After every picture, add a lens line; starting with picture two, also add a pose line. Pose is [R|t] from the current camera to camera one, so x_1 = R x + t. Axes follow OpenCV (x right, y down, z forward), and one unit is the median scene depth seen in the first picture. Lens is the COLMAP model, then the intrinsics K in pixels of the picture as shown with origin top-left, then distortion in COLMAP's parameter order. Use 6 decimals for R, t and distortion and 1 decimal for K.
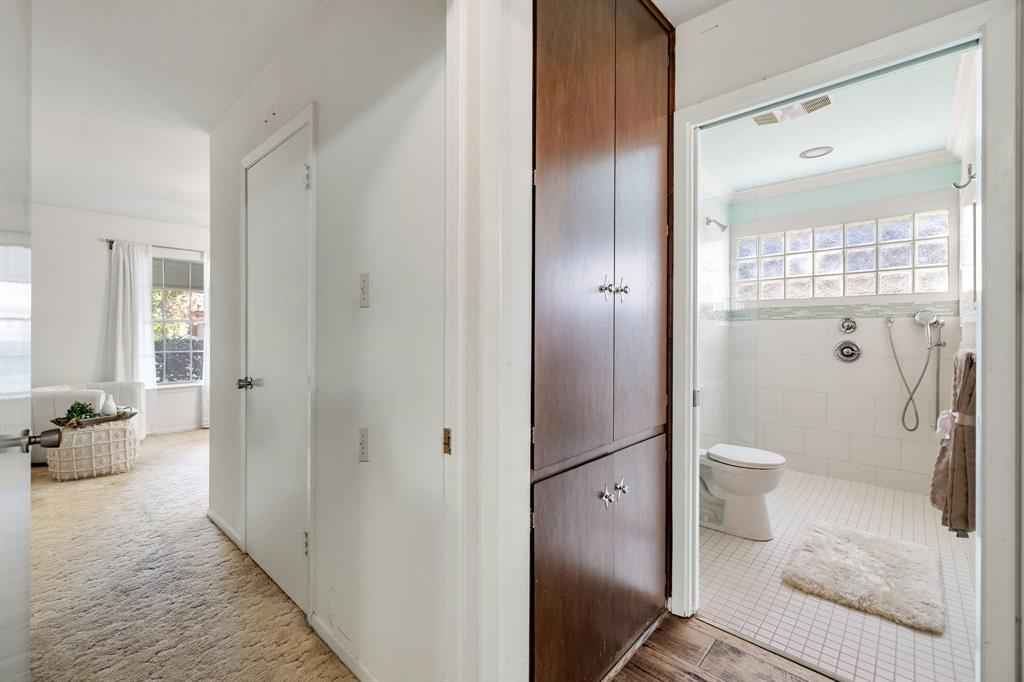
lens RADIAL K [[444.0, 0, 511.7], [0, 444.0, 336.6], [0, 0, 1]] dist [0.009870, -0.000346]
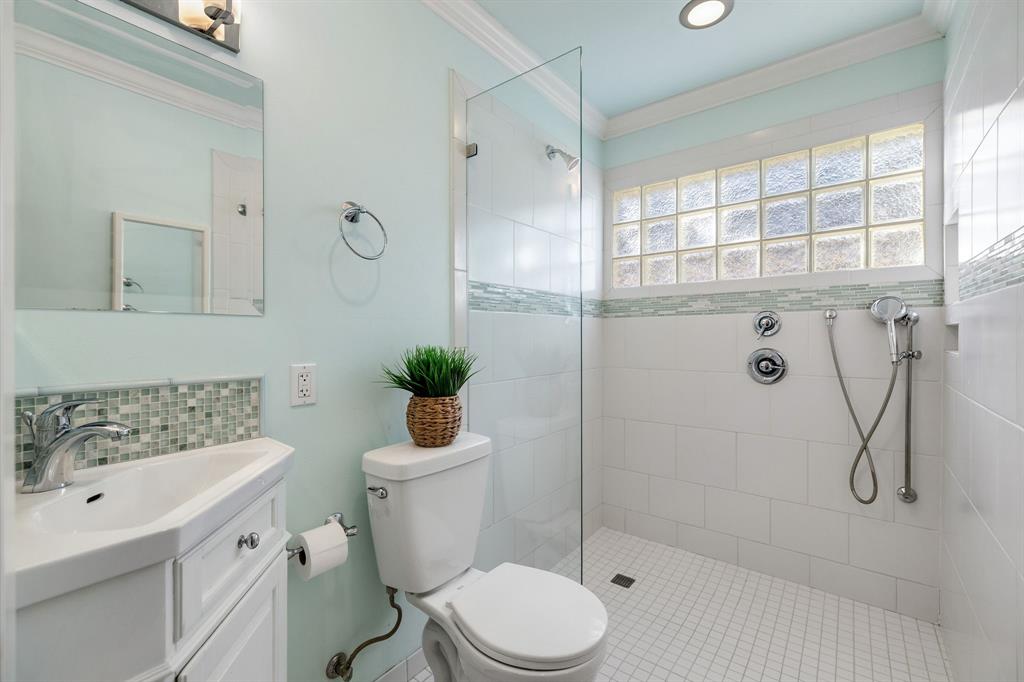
lens RADIAL K [[444.0, 0, 511.5], [0, 444.0, 340.7], [0, 0, 1]] dist [0.009870, -0.000346]
pose [[0.996654, -0.003515, 0.081666, 0.372799], [0.003482, 0.999994, 0.000543, -0.003234], [-0.081667, -0.000257, 0.996660, 0.441132]]
